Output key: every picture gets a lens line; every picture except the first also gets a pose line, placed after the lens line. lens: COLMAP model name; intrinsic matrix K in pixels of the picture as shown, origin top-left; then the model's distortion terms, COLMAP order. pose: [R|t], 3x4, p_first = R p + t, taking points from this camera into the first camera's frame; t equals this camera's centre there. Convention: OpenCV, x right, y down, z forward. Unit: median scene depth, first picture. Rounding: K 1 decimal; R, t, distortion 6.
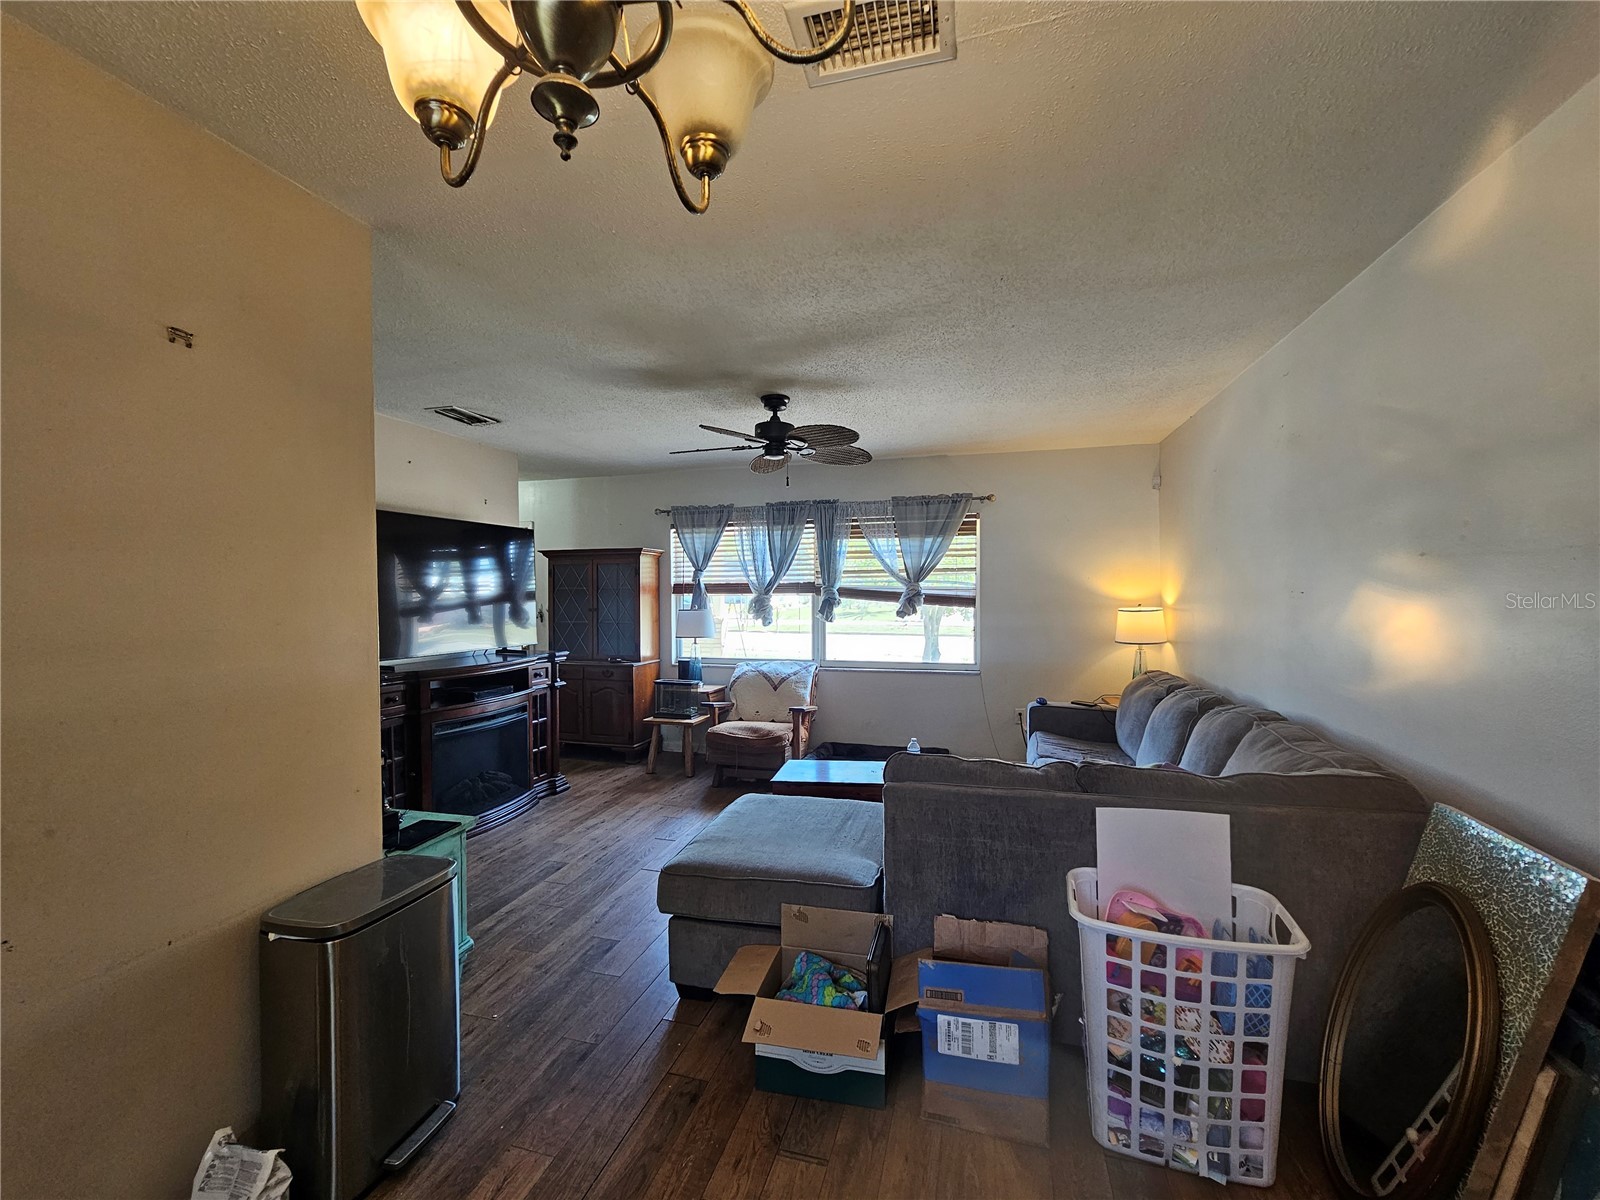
lens RADIAL K [[659.9, 0, 798.8], [0, 659.9, 608.1], [0, 0, 1]] dist [-0.000548, 0.000958]
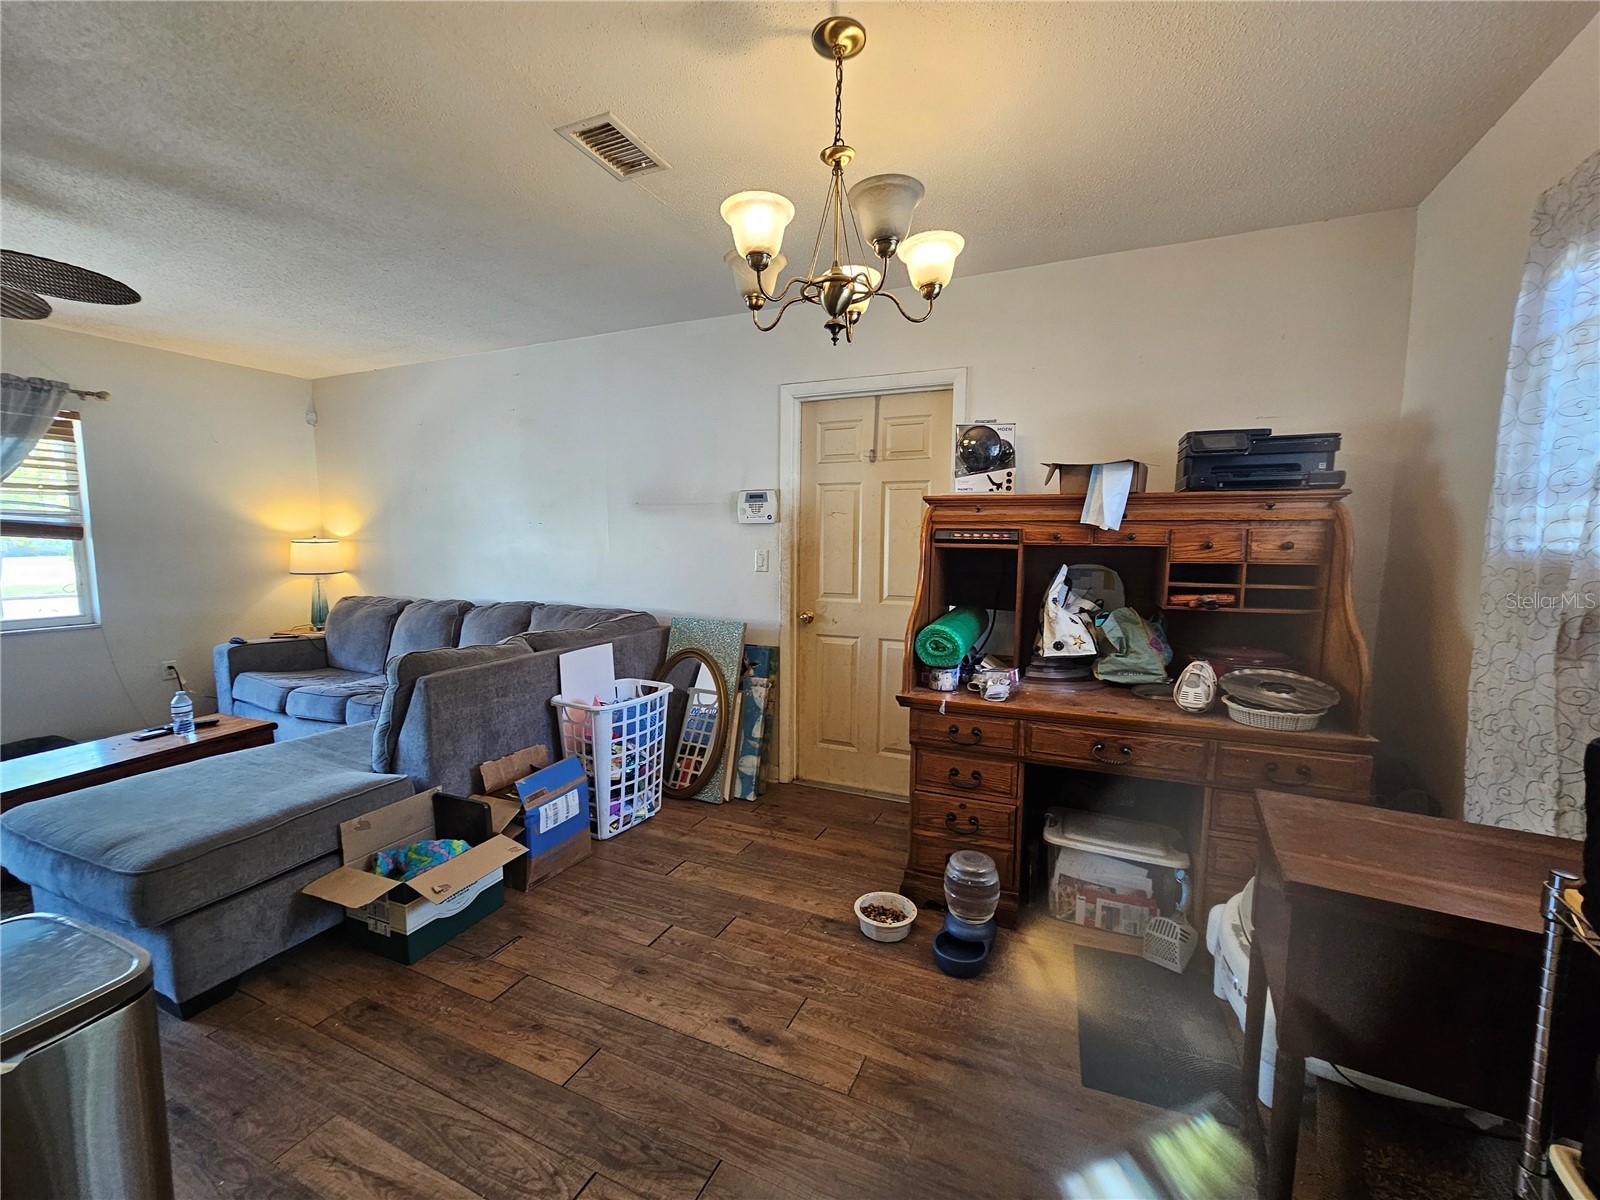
lens RADIAL K [[659.9, 0, 798.8], [0, 659.9, 608.1], [0, 0, 1]] dist [-0.000548, 0.000958]
pose [[0.160001, -0.093173, 0.982710, -0.437378], [0.019387, 0.995640, 0.091243, 0.029999], [-0.986927, 0.004453, 0.161109, 0.092914]]
